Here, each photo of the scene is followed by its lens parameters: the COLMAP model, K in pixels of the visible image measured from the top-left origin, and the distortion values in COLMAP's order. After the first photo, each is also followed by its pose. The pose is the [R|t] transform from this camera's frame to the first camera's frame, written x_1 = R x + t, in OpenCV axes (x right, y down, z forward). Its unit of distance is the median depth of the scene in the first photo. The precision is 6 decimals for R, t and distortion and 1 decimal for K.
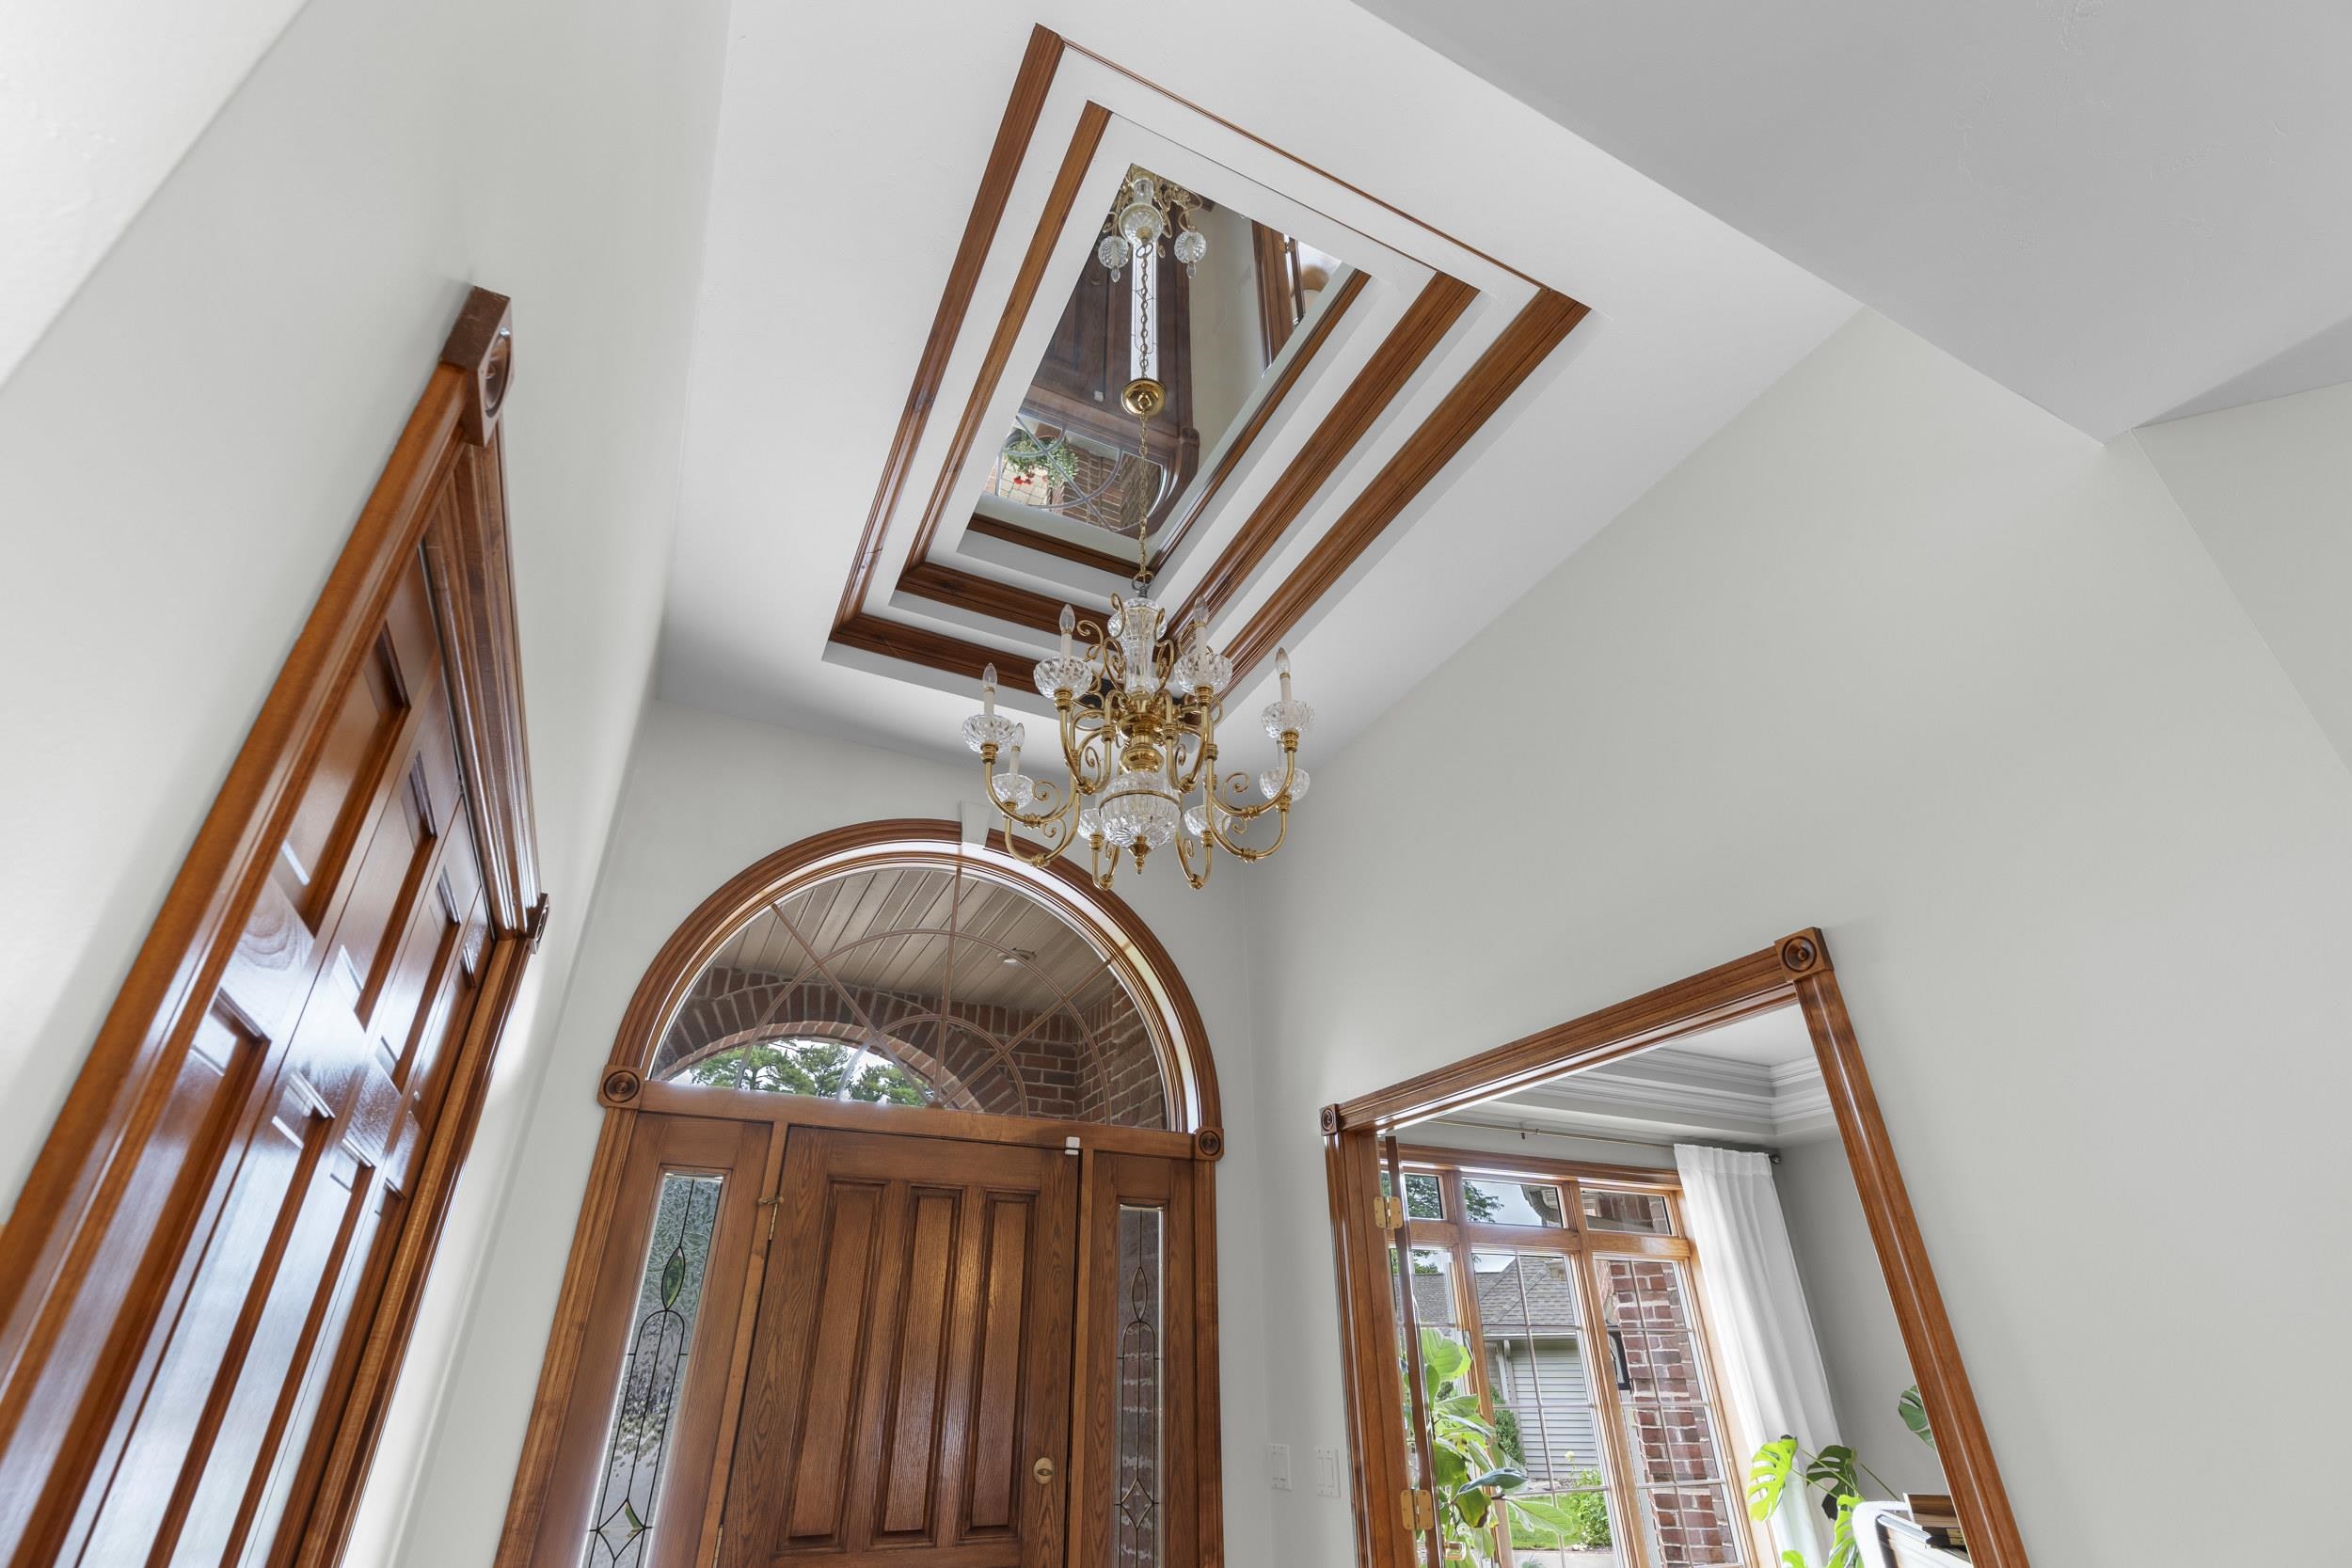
lens RADIAL K [[1065.3, 0, 1168.6], [0, 1065.3, 783.9], [0, 0, 1]] dist [-0.004784, -0.000108]
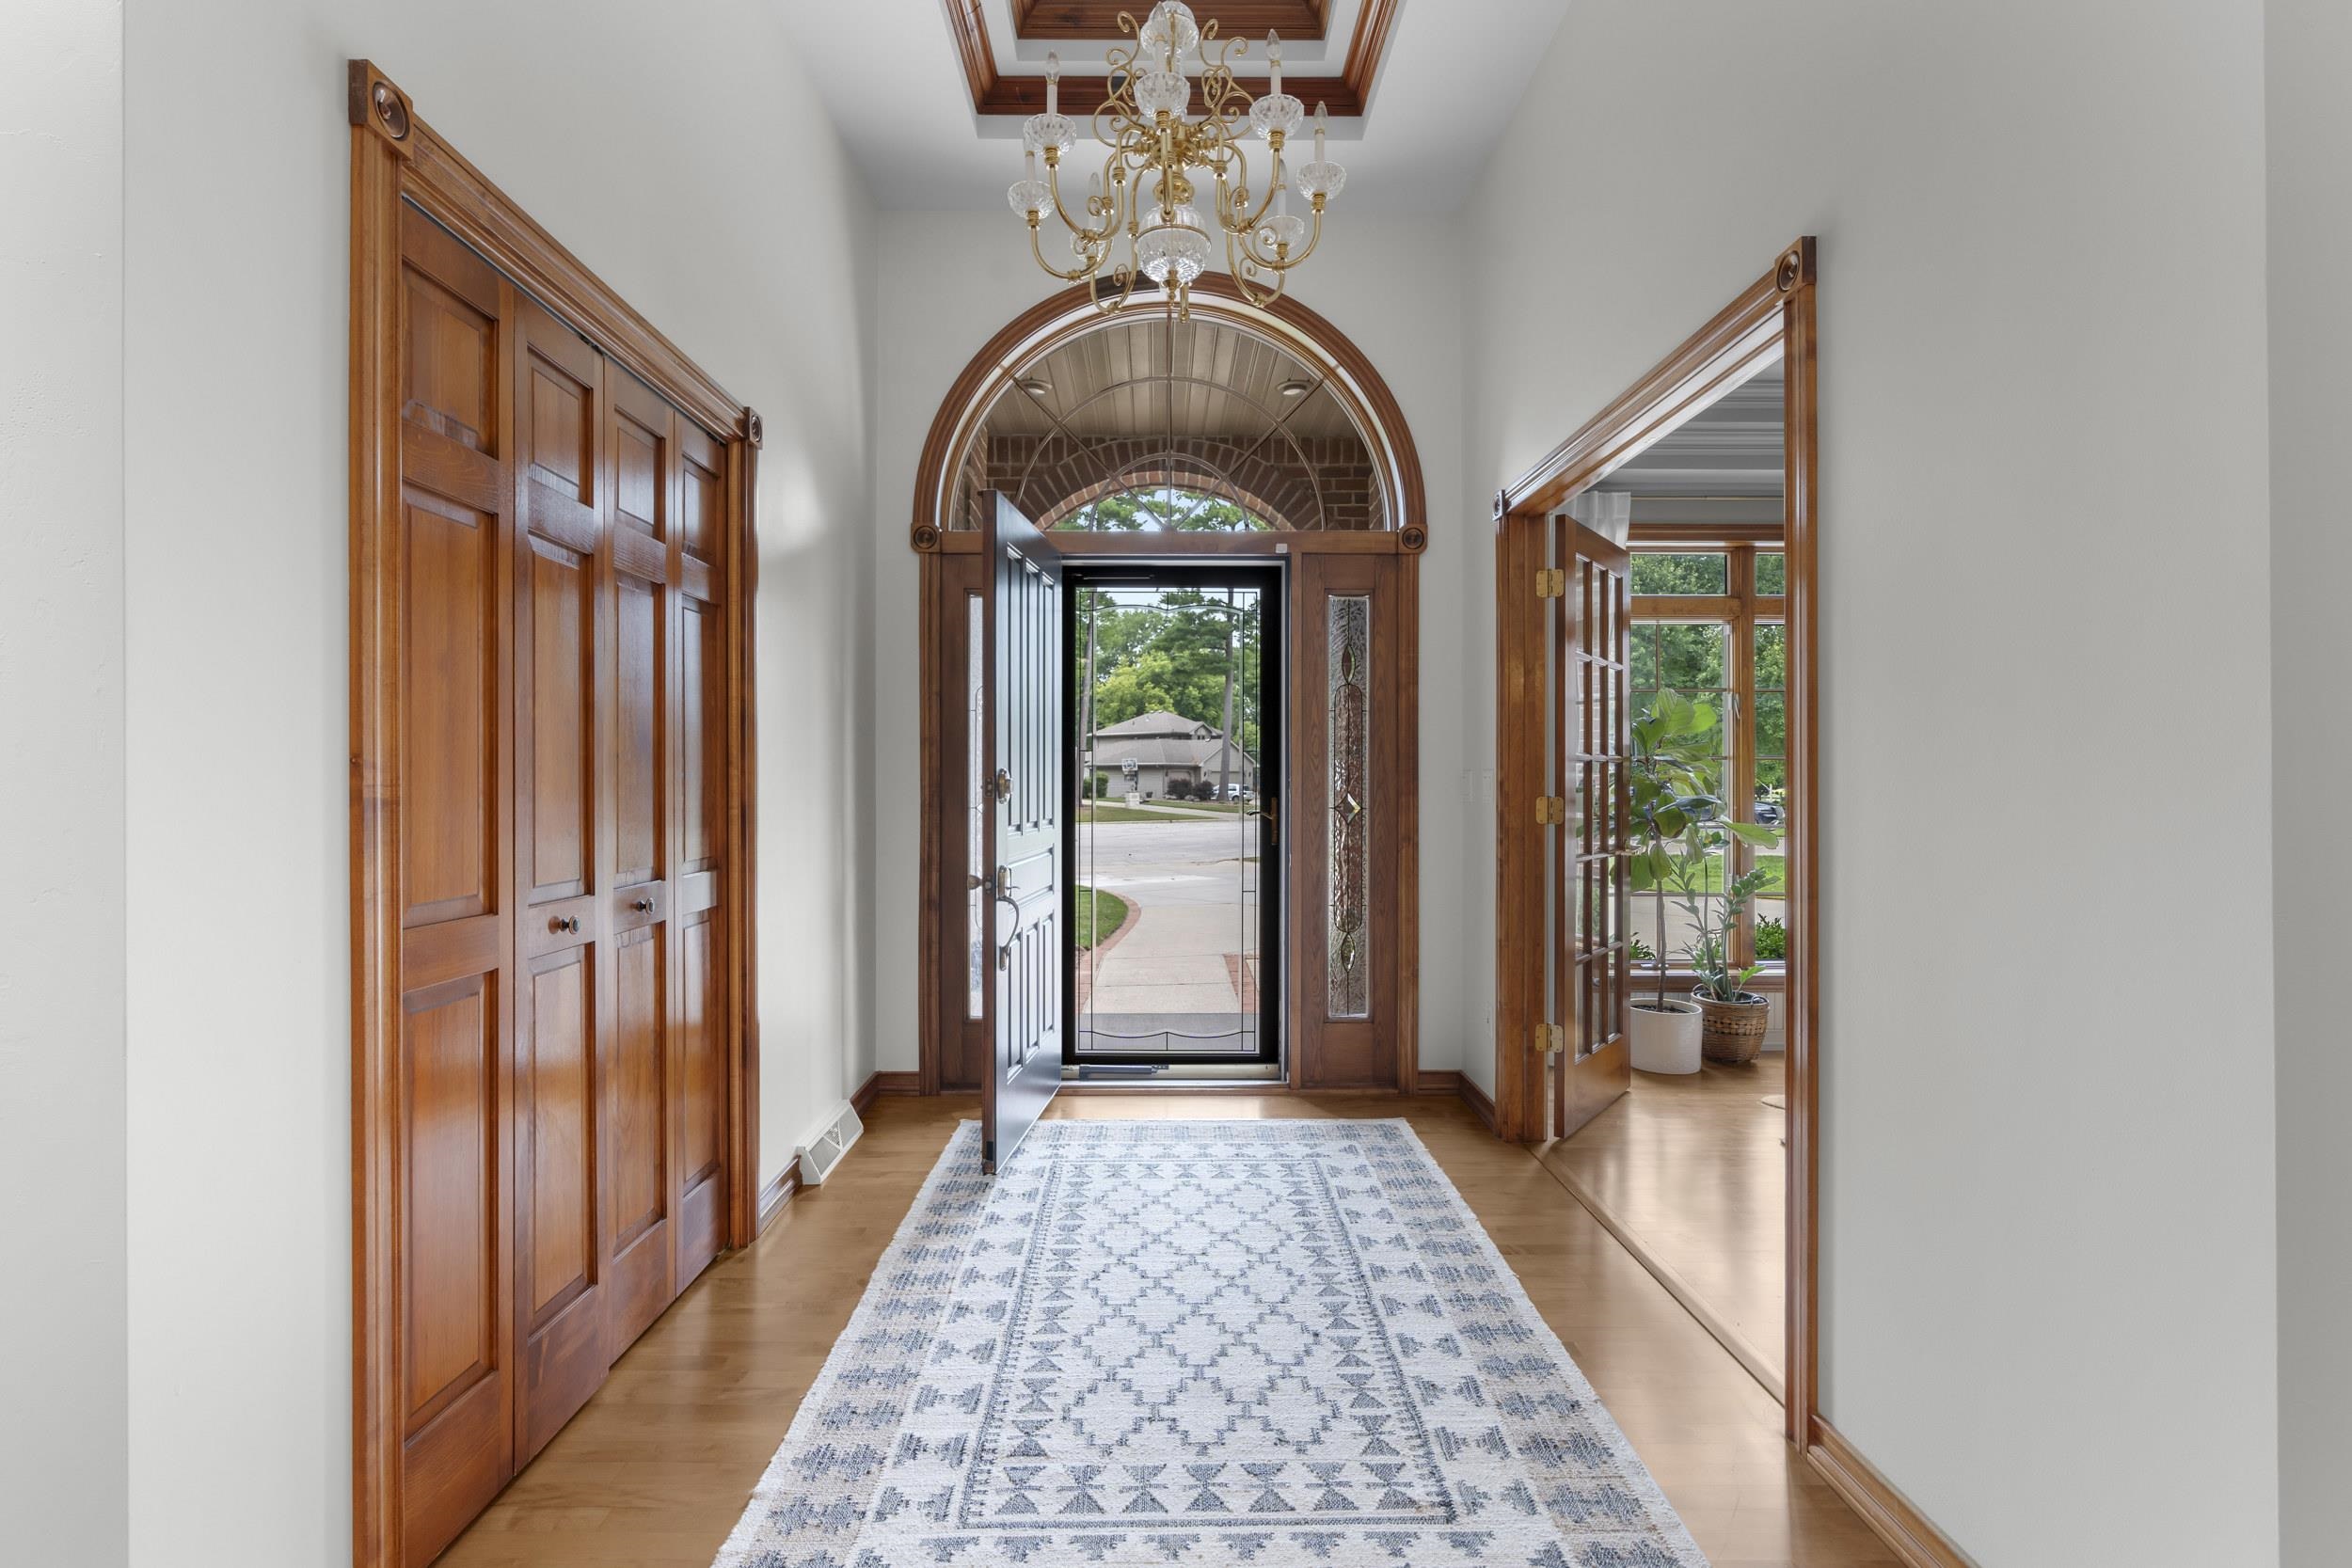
lens RADIAL K [[1065.3, 0, 1168.6], [0, 1065.3, 783.9], [0, 0, 1]] dist [-0.004784, -0.000108]
pose [[0.903990, 0.003461, -0.427539, 0.301546], [0.207936, 0.870183, 0.446705, 0.012741], [0.373583, -0.492717, 0.785917, -0.097423]]
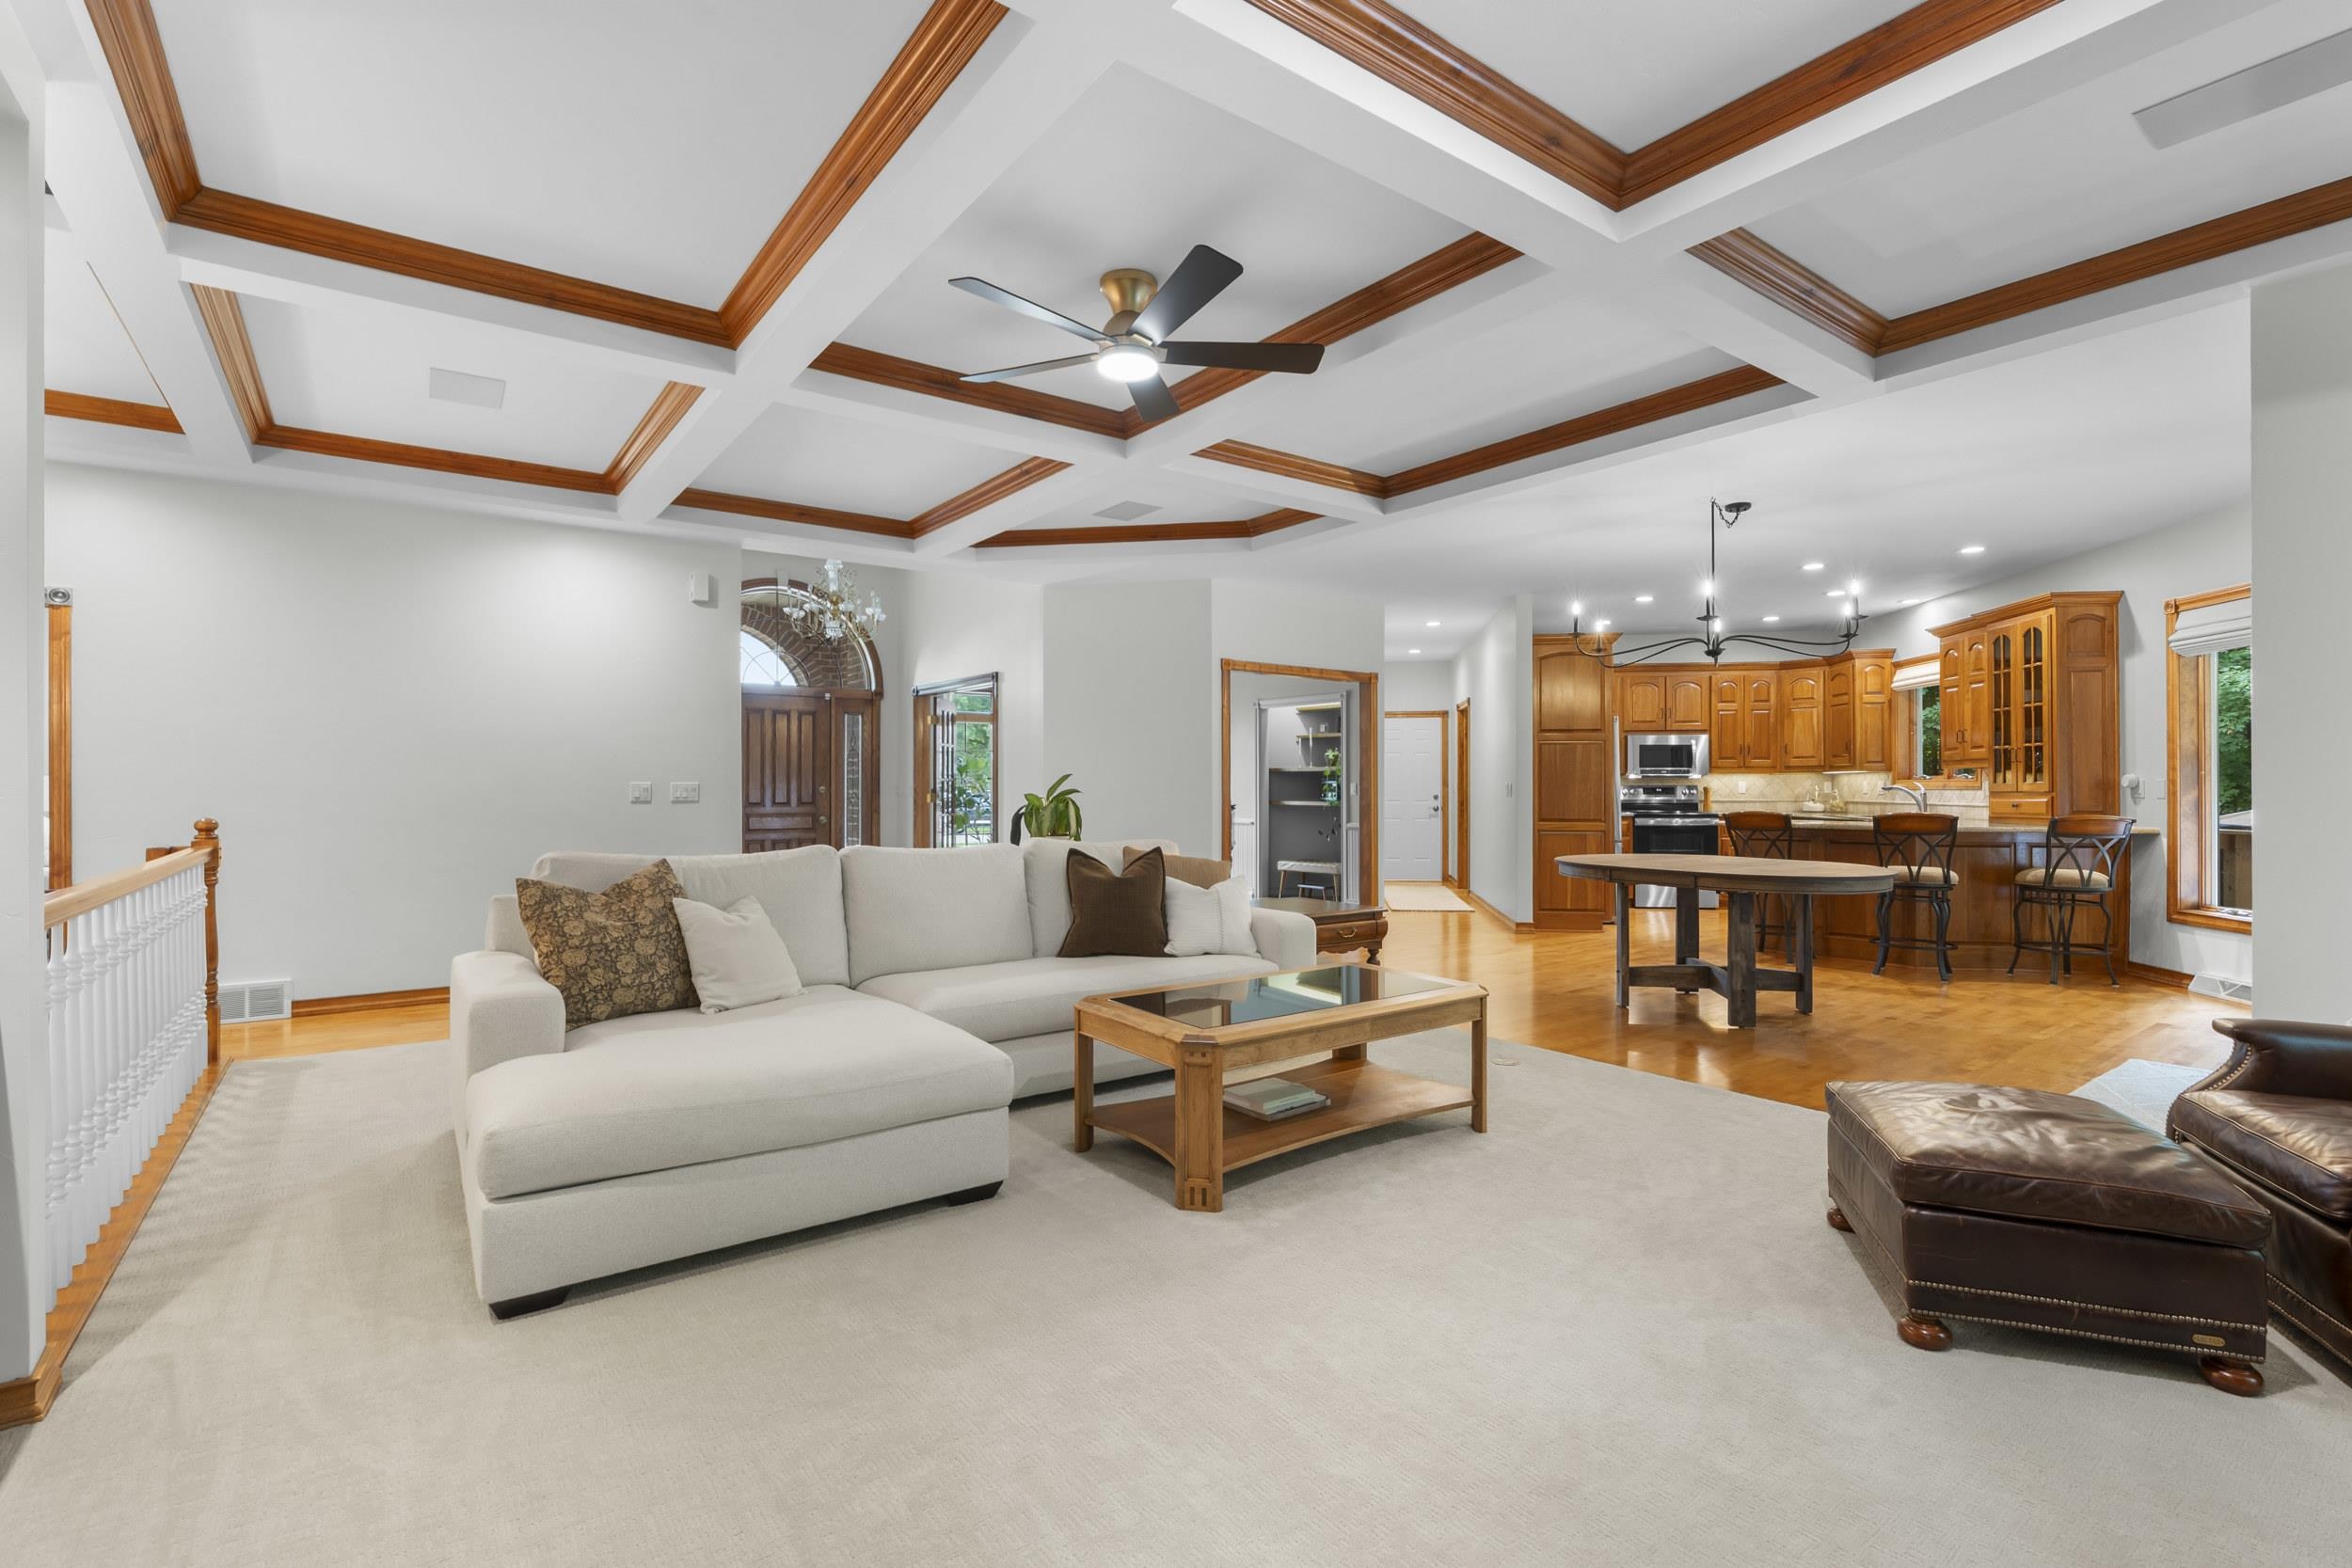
lens RADIAL K [[1065.3, 0, 1168.6], [0, 1065.3, 783.9], [0, 0, 1]] dist [-0.004784, -0.000108]
pose [[0.984437, 0.005746, 0.175644, 0.322738], [-0.091443, 0.870253, 0.484042, -0.962119], [-0.150074, -0.492571, 0.857235, -1.787056]]
